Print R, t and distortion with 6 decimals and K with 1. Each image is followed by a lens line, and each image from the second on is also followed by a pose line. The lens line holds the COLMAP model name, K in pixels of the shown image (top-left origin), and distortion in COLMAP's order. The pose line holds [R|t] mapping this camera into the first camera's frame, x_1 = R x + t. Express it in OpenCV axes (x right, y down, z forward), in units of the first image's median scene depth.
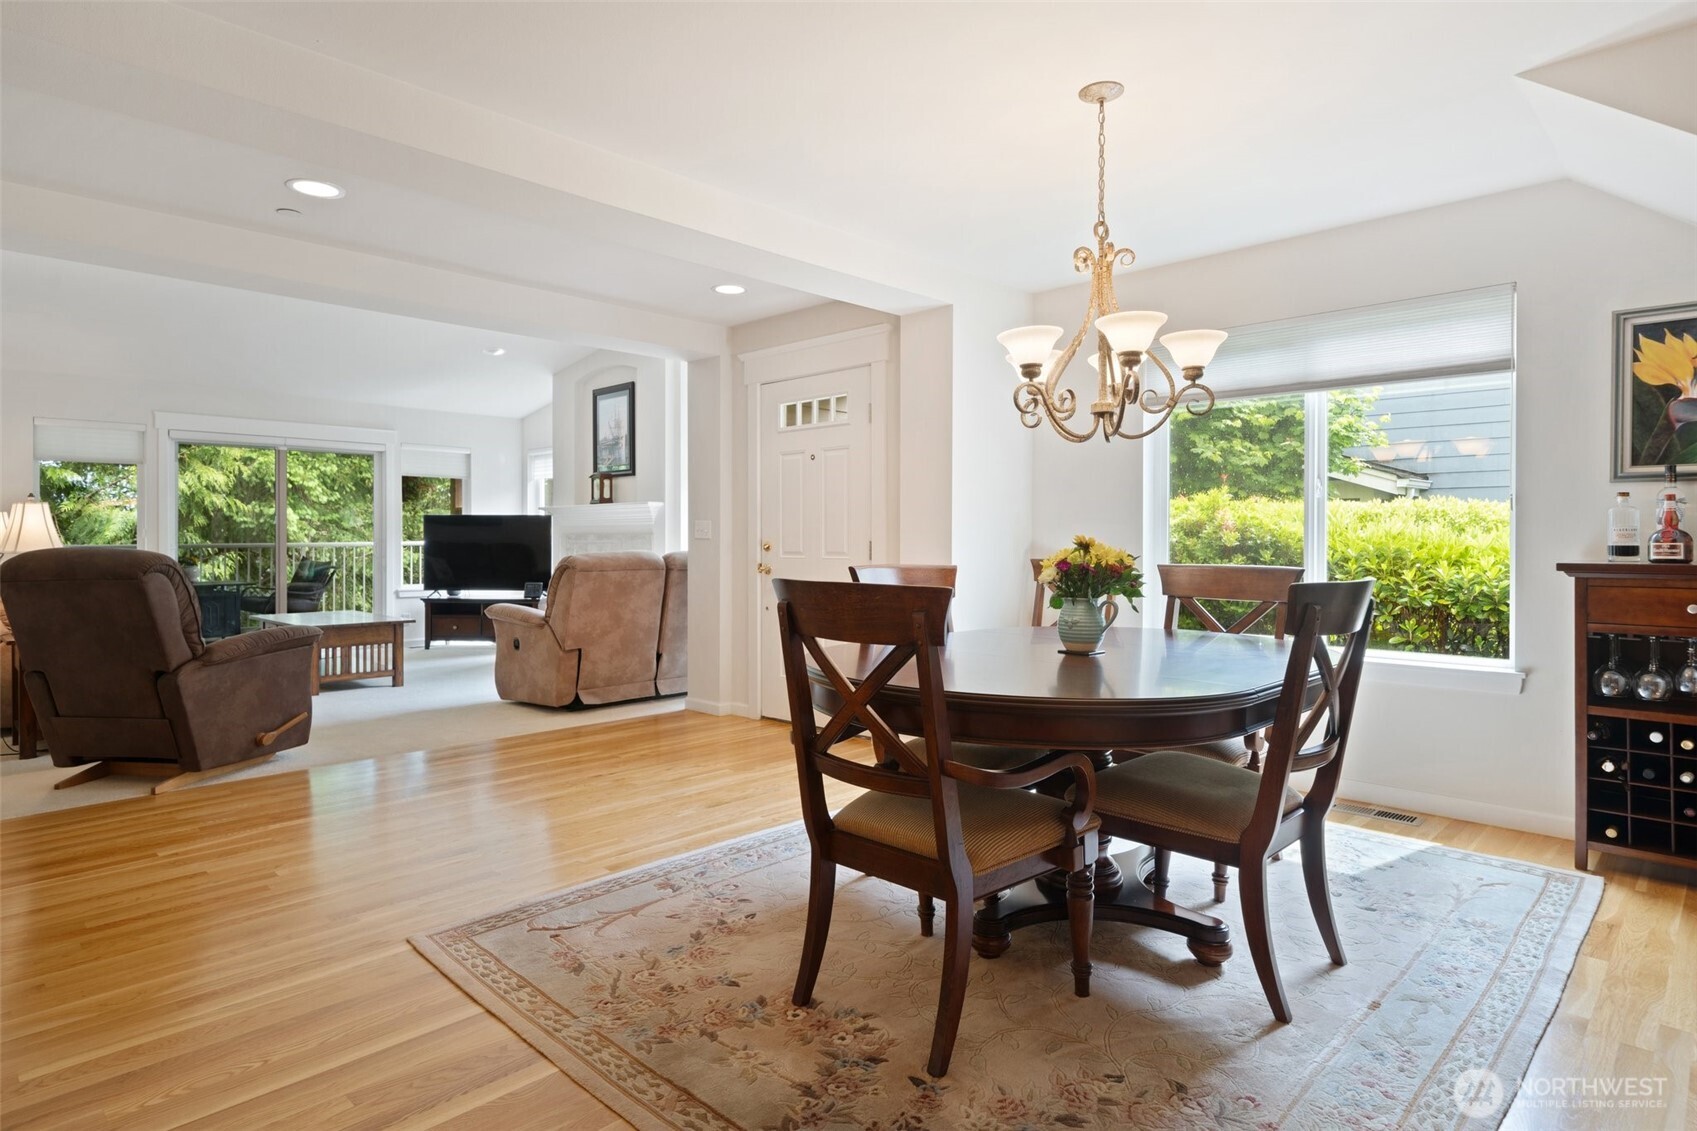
lens RADIAL K [[939.8, 0, 822.3], [0, 939.8, 539.3], [0, 0, 1]] dist [-0.003459, -0.000092]
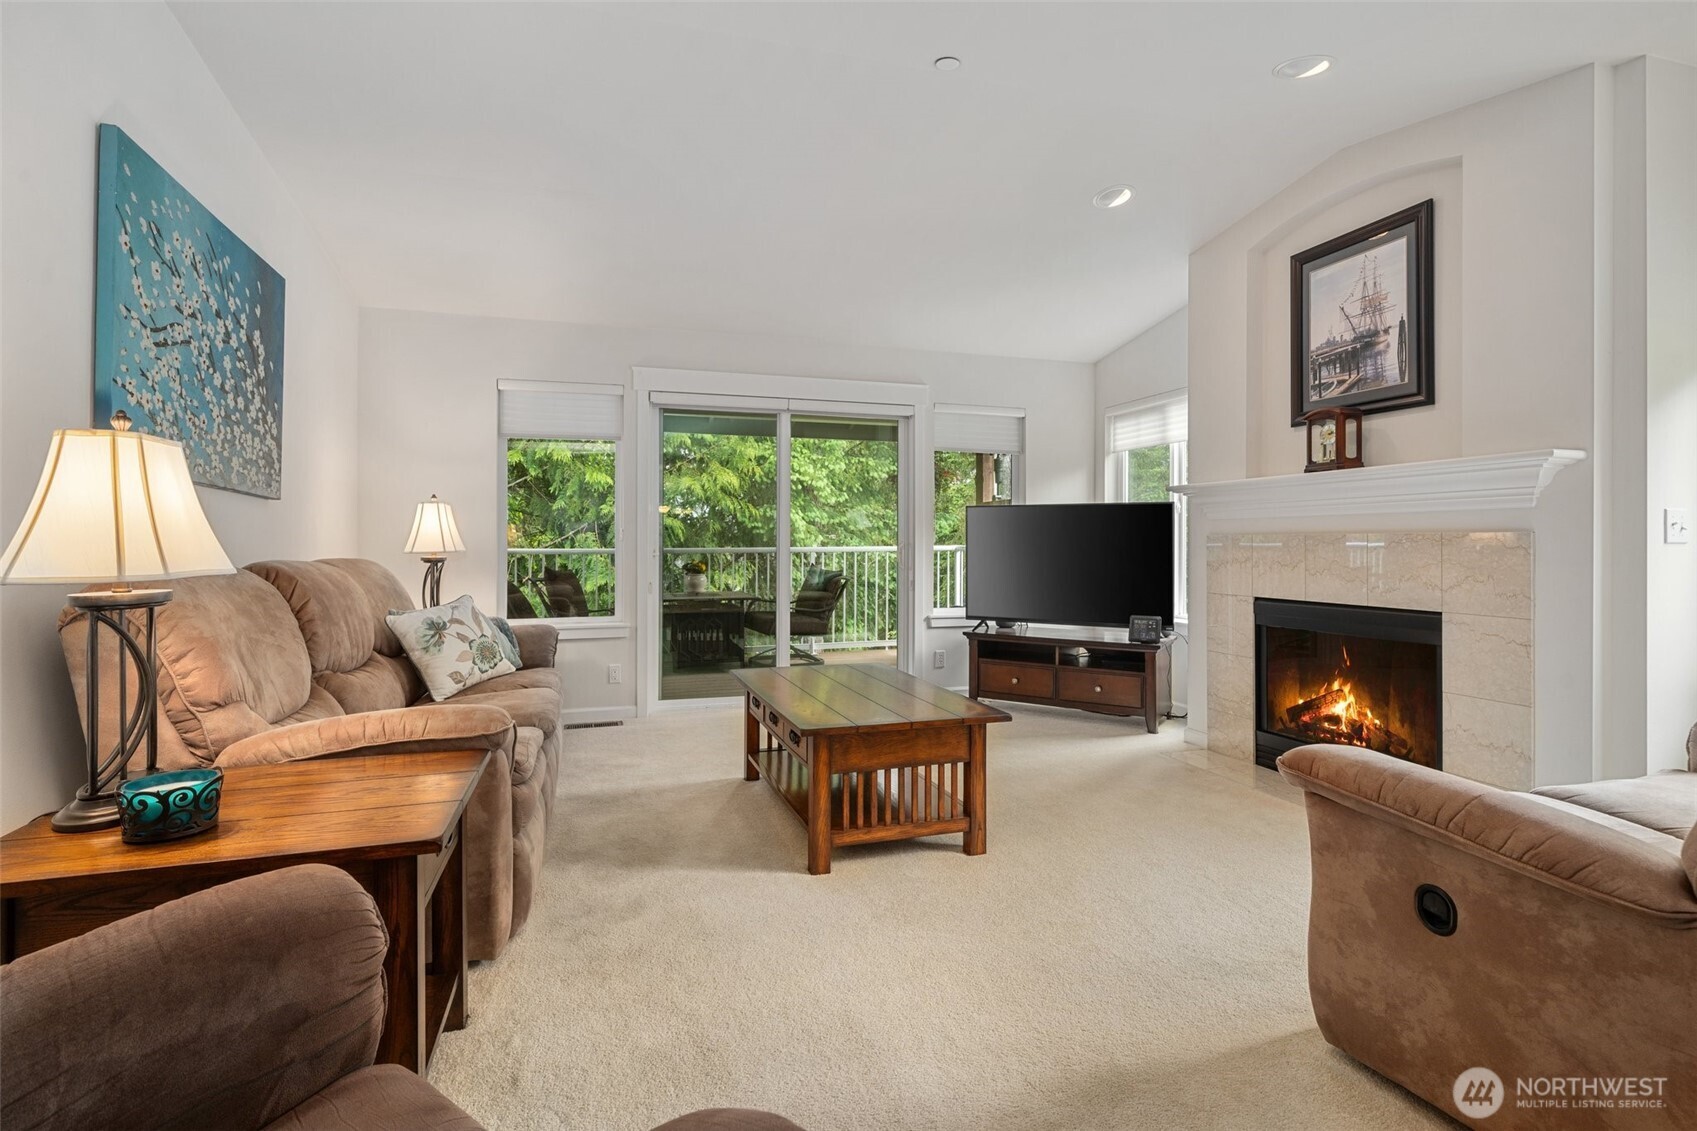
lens RADIAL K [[812.8, 0, 844.2], [0, 812.8, 541.6], [0, 0, 1]] dist [-0.001697, -0.000257]
pose [[0.890817, -0.000084, -0.454362, -0.235110], [-0.001491, 0.999994, -0.003109, 0.000788], [0.454360, 0.003447, 0.890812, 0.437827]]
